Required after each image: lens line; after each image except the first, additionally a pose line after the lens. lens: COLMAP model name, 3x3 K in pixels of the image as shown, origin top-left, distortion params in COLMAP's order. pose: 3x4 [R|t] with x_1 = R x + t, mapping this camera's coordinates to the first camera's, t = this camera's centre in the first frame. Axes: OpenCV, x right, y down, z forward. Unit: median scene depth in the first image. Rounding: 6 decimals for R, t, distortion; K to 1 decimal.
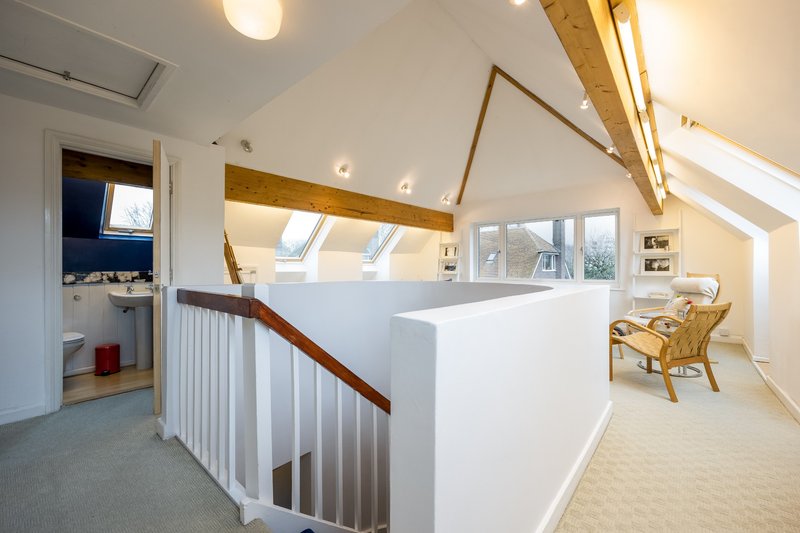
lens RADIAL K [[323.7, 0, 402.7], [0, 323.7, 271.2], [0, 0, 1]] dist [-0.002385, -0.000130]
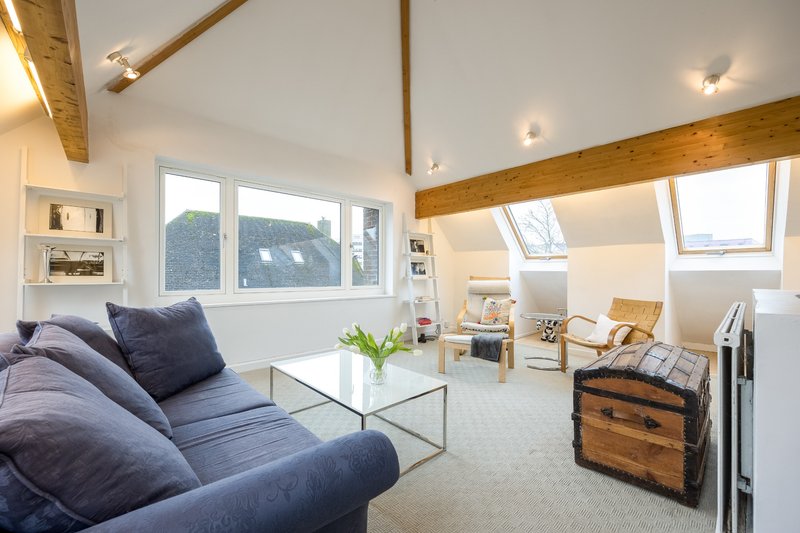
lens RADIAL K [[323.7, 0, 402.7], [0, 323.7, 271.2], [0, 0, 1]] dist [-0.002385, -0.000130]
pose [[0.112484, 0.004359, 0.993644, -0.206302], [0.000519, 0.999990, -0.004446, -0.005804], [-0.993653, 0.001016, 0.112481, 0.852040]]
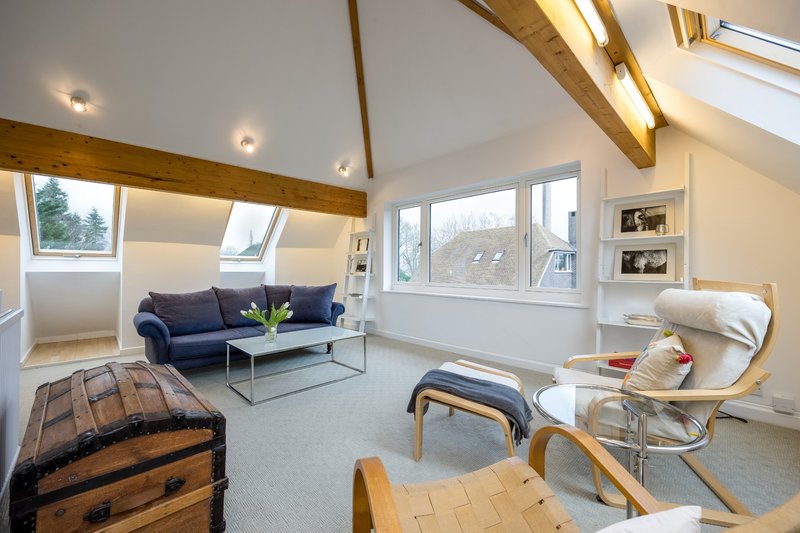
lens RADIAL K [[323.7, 0, 402.7], [0, 323.7, 271.2], [0, 0, 1]] dist [-0.002385, -0.000130]
pose [[0.997081, 0.002612, -0.076304, 0.396937], [-0.002753, 0.999995, -0.001743, -0.002391], [0.076299, 0.001948, 0.997083, 0.405729]]
